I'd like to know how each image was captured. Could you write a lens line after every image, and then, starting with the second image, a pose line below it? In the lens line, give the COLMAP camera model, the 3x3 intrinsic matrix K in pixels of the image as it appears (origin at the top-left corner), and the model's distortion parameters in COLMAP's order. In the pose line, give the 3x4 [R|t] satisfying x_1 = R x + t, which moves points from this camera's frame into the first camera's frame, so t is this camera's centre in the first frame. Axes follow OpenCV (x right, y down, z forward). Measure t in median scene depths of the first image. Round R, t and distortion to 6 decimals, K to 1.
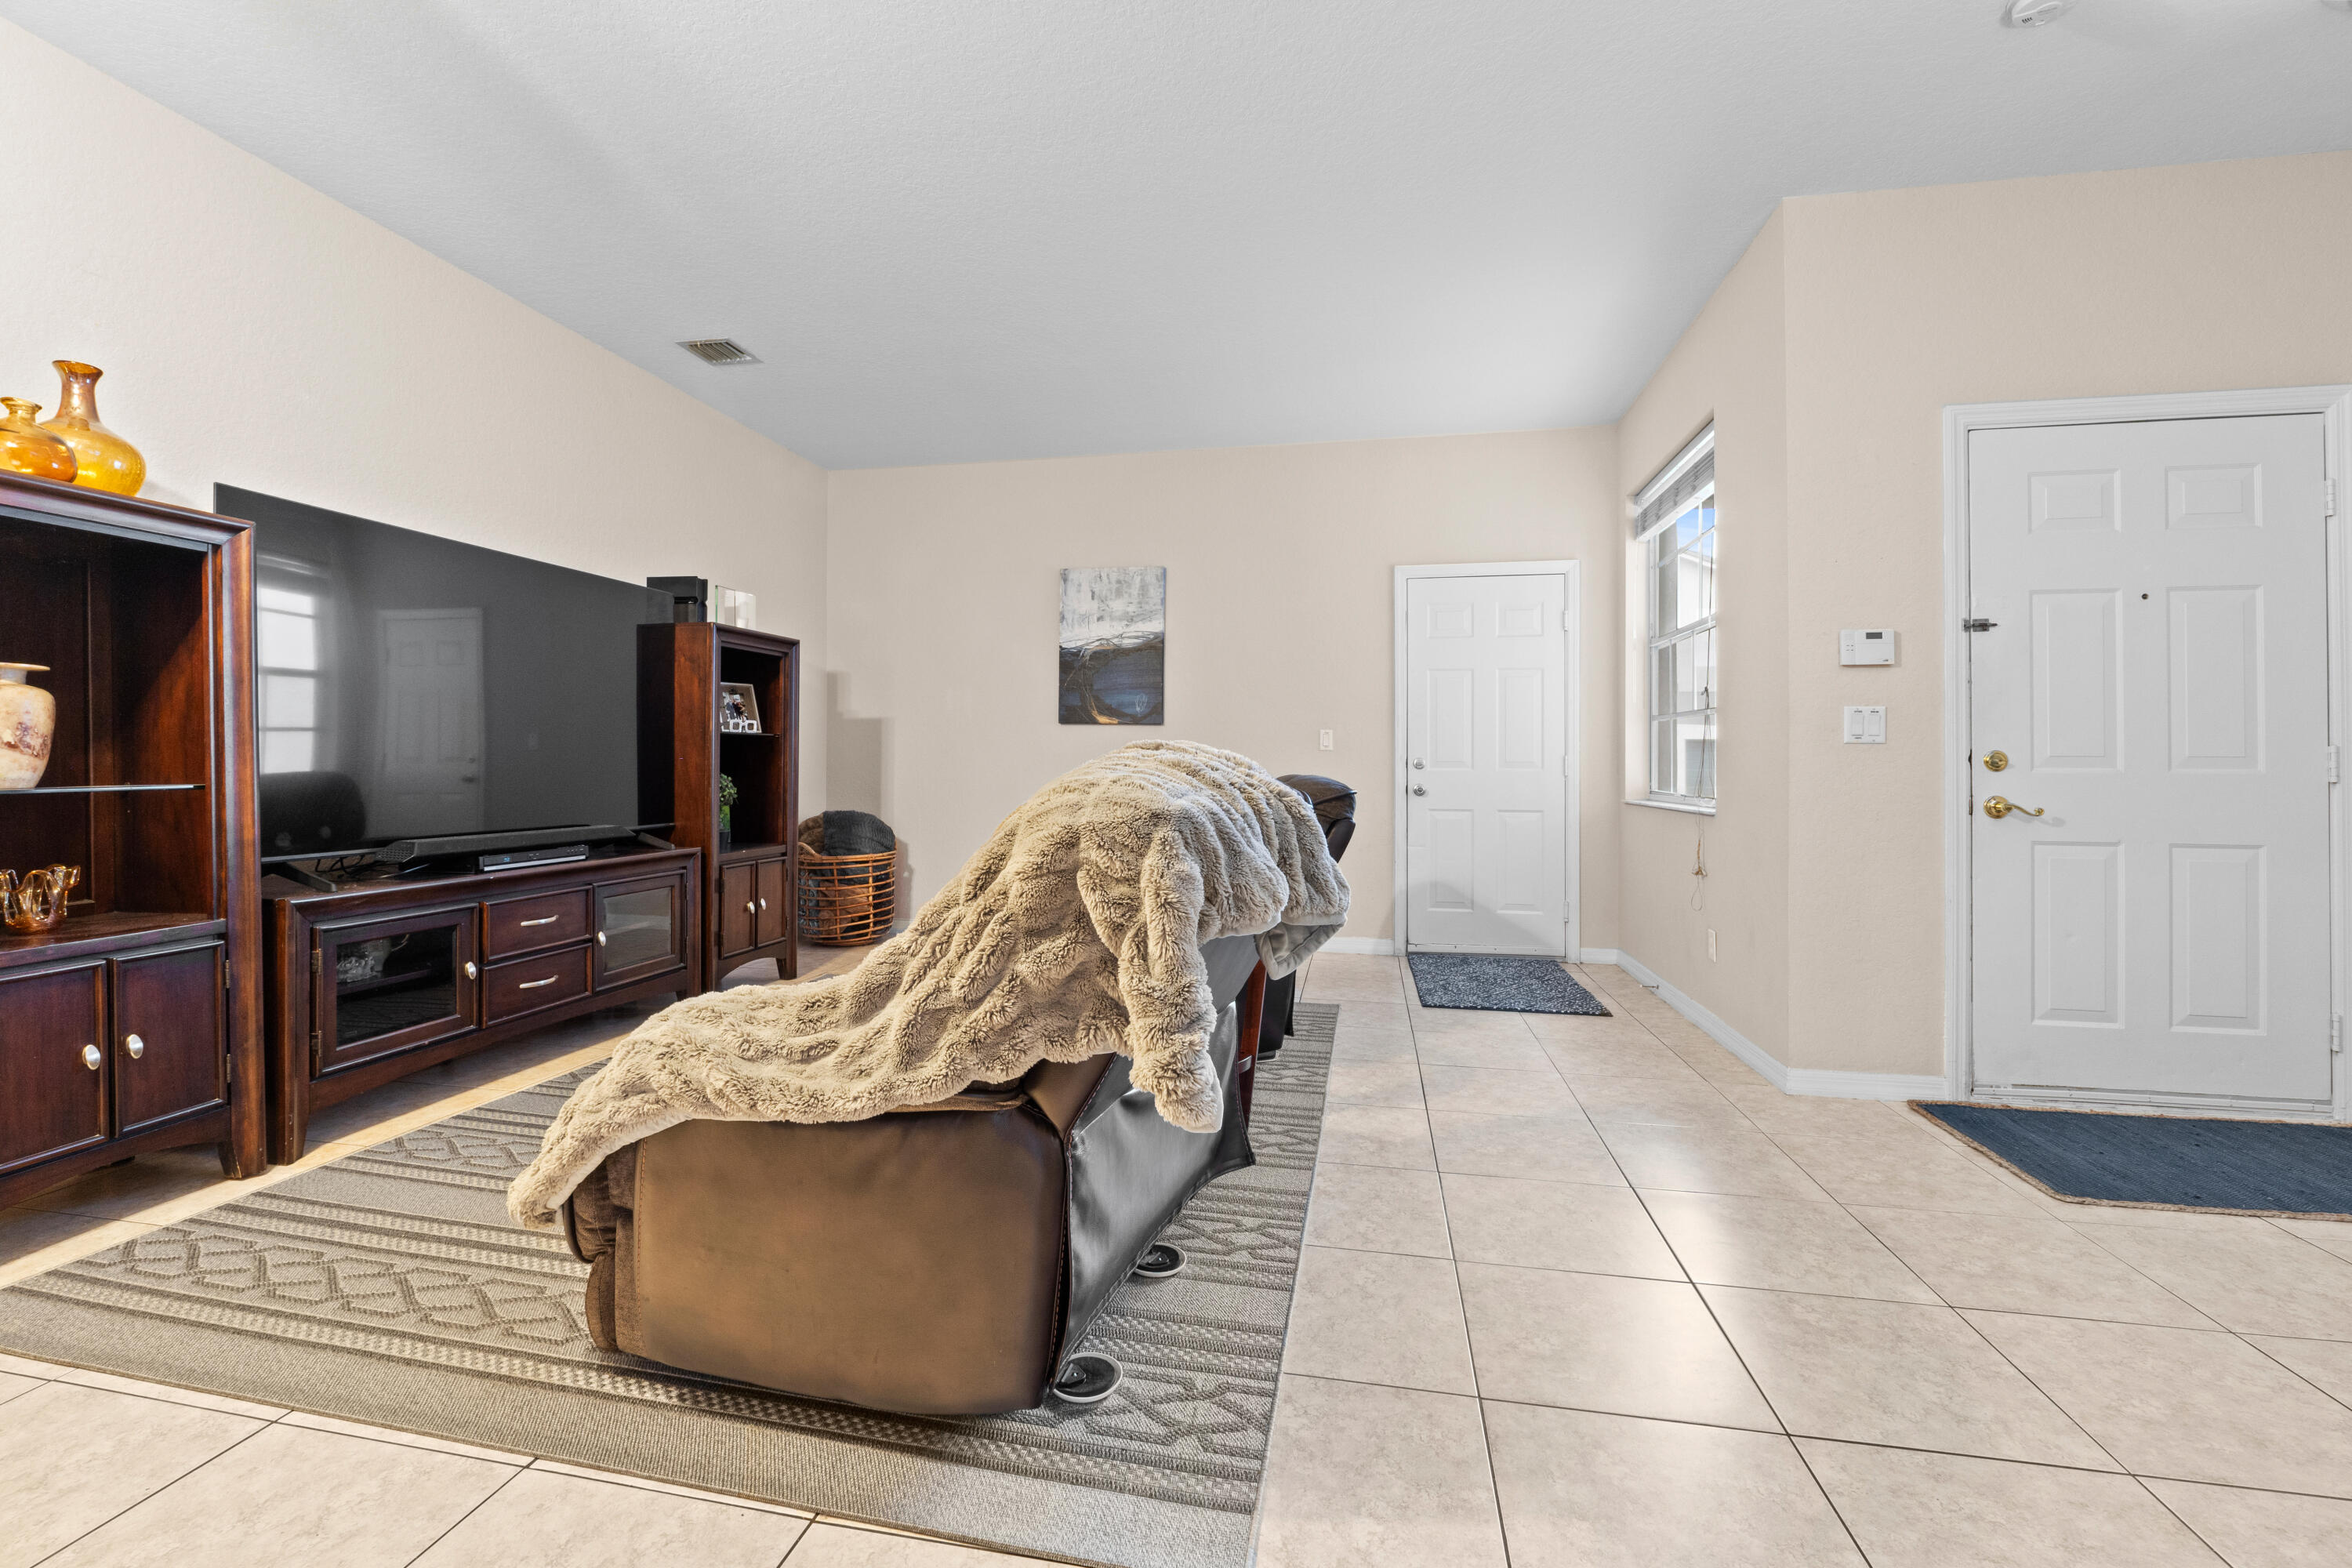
lens RADIAL K [[989.9, 0, 1170.4], [0, 989.9, 759.7], [0, 0, 1]] dist [-0.007059, 0.000001]
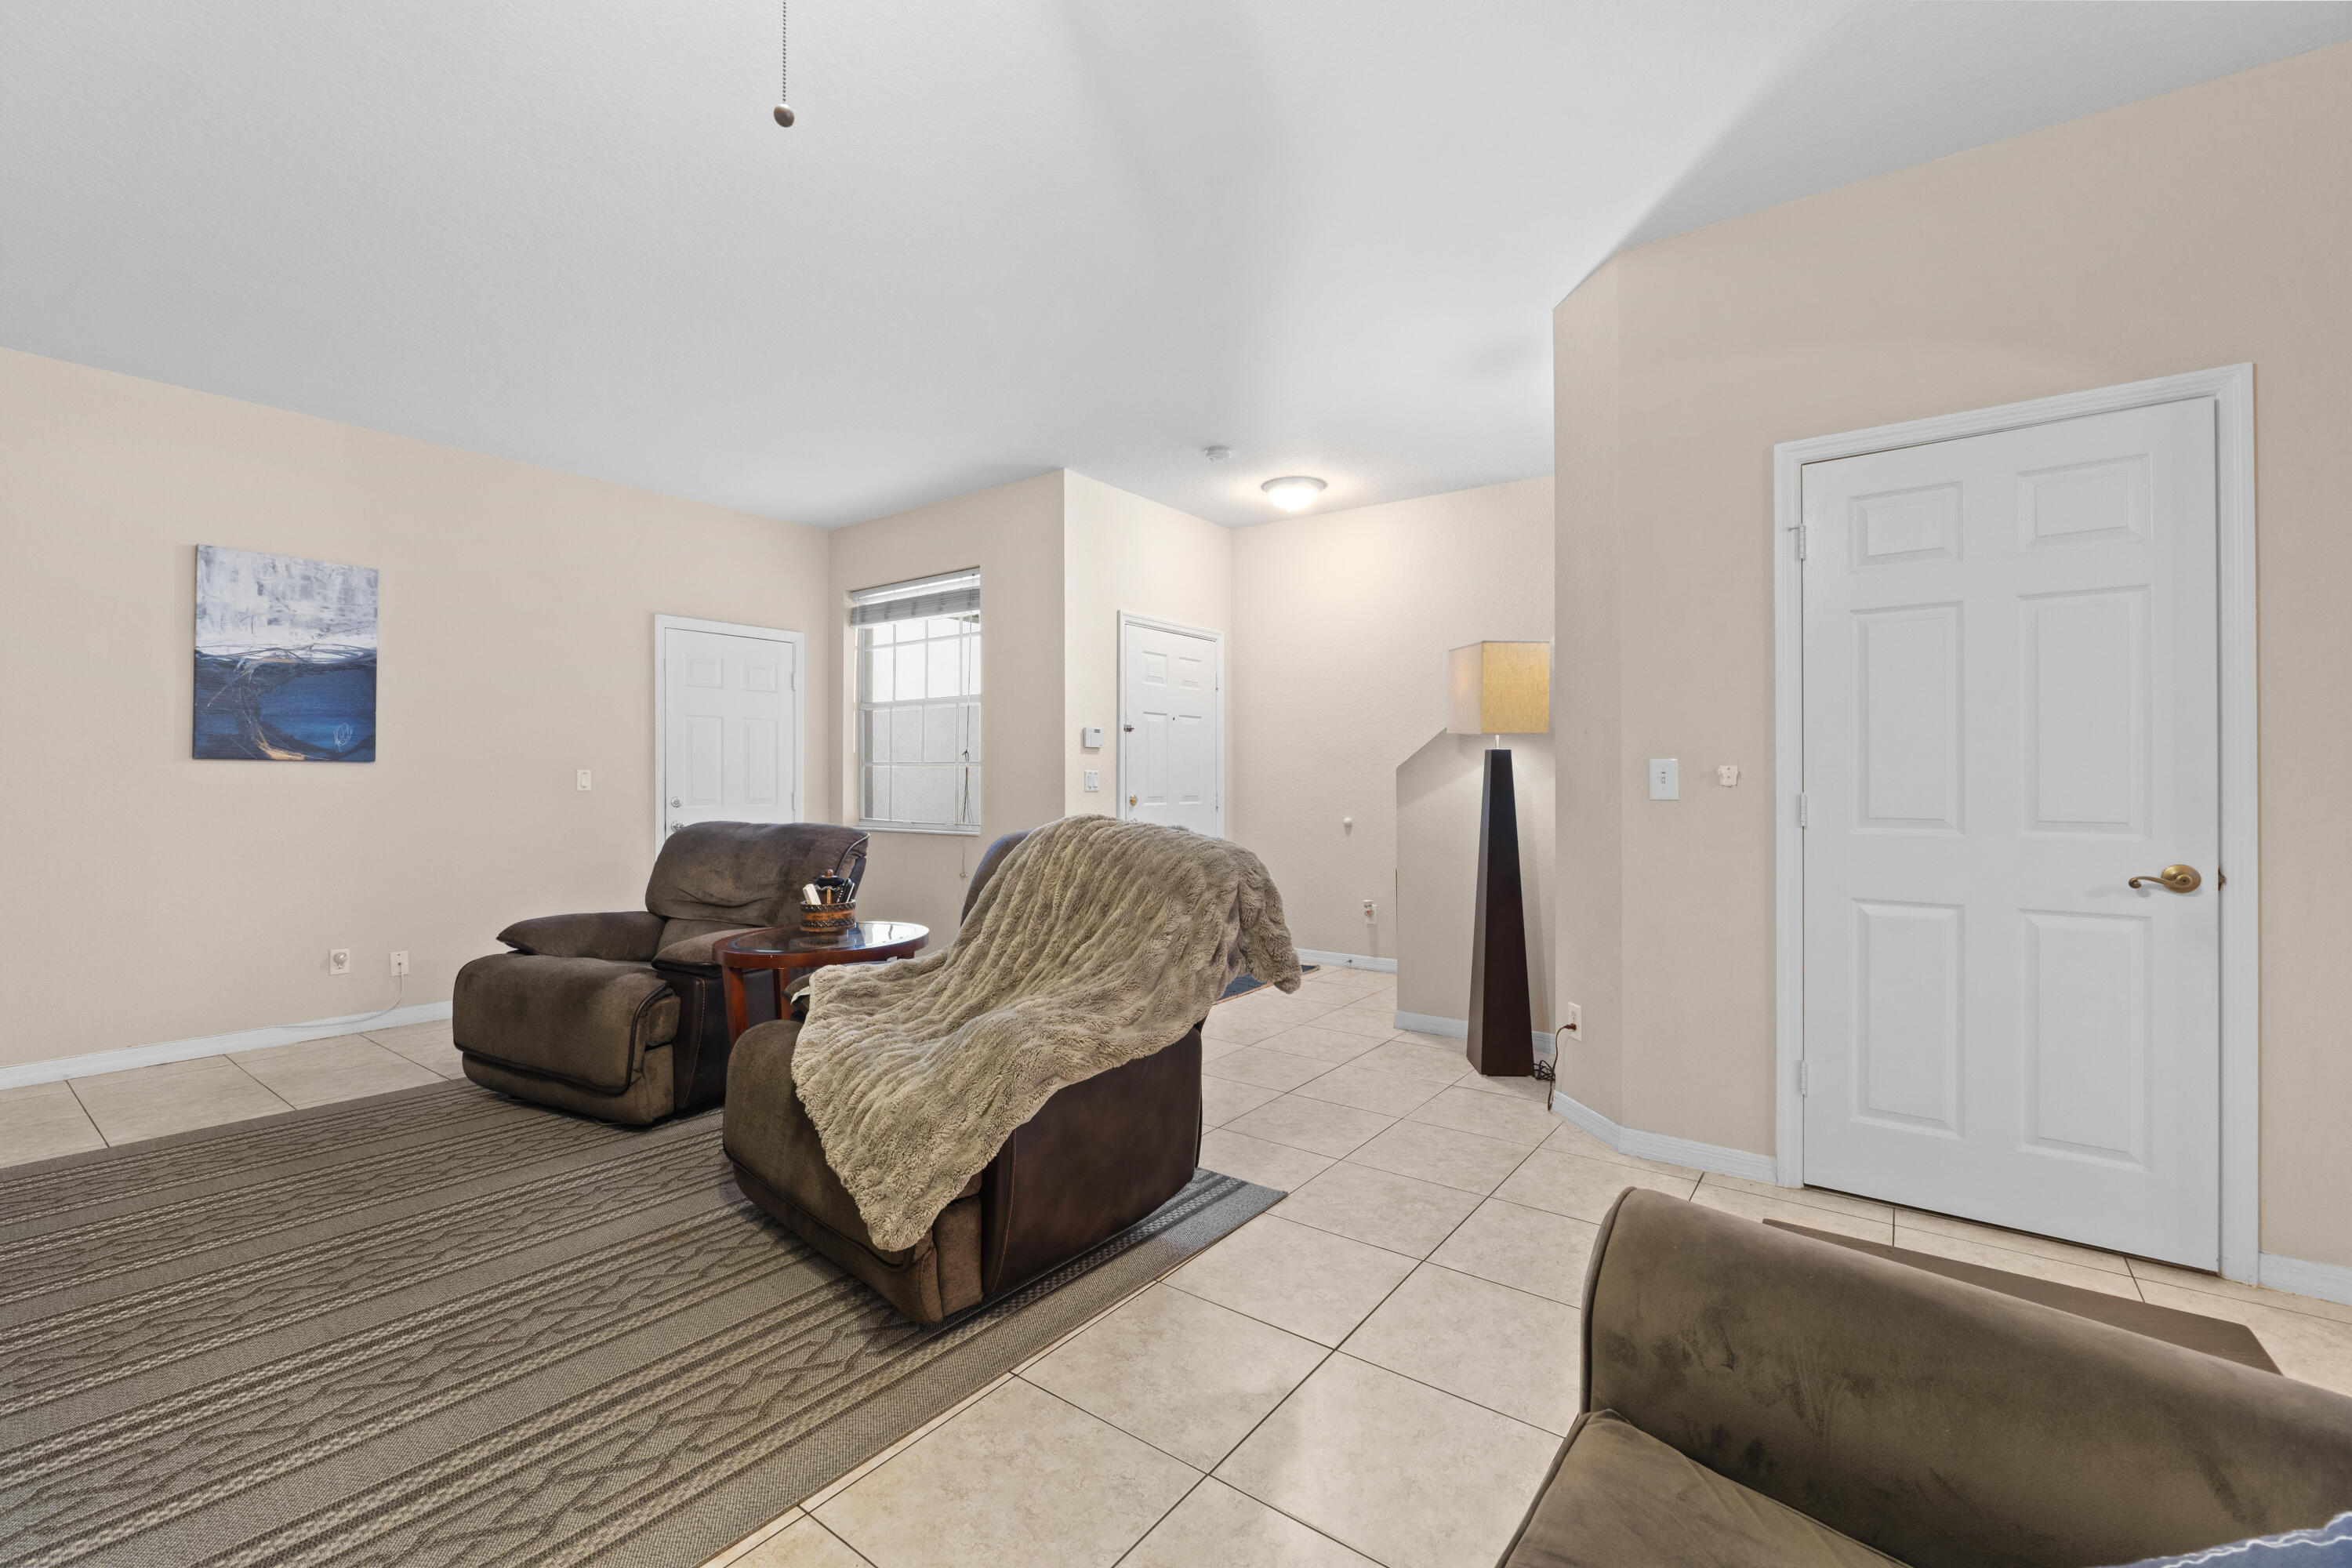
lens RADIAL K [[989.9, 0, 1167.6], [0, 989.9, 769.0], [0, 0, 1]] dist [-0.007059, 0.000001]
pose [[0.429962, 0.003975, 0.902838, -0.824790], [-0.000054, 0.999990, -0.004377, -0.047401], [-0.902847, 0.001833, 0.429958, 0.106498]]
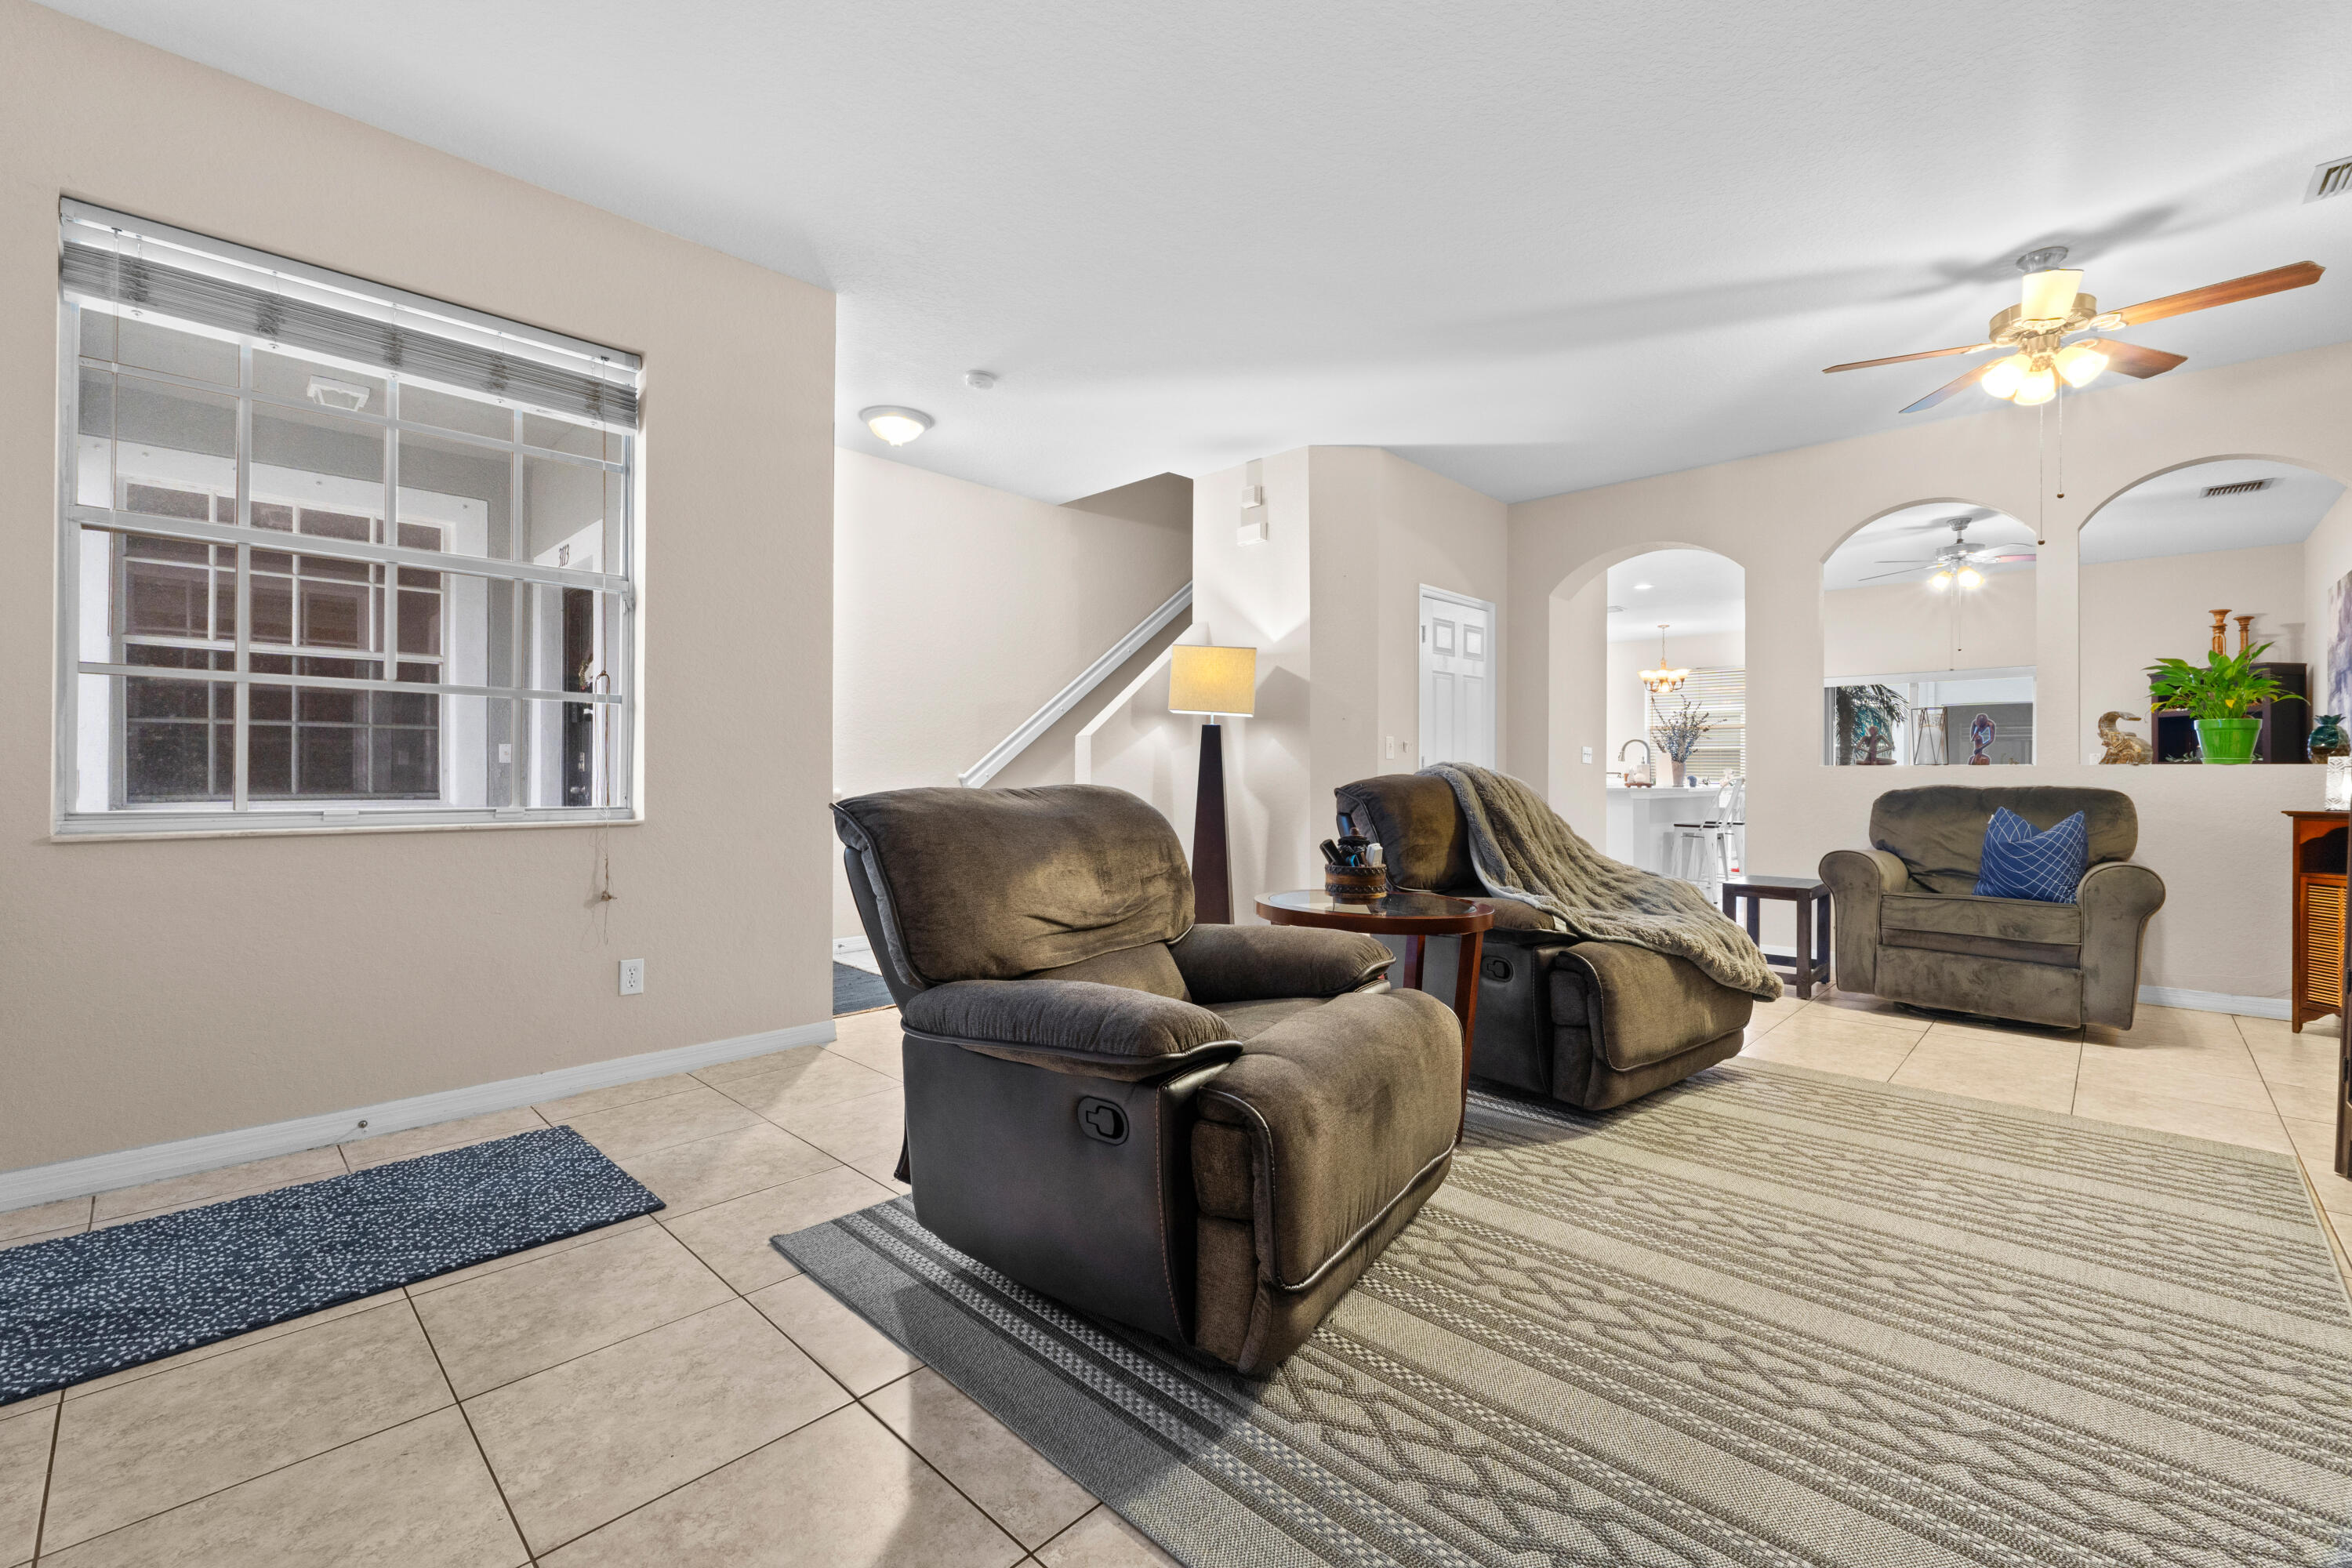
lens RADIAL K [[989.9, 0, 1163.9], [0, 989.9, 776.9], [0, 0, 1]] dist [-0.007059, 0.000001]
pose [[-0.843261, -0.002449, 0.537498, -0.363572], [-0.005337, 0.999978, -0.003816, 0.016713], [-0.537477, -0.006086, -0.843256, 1.765524]]
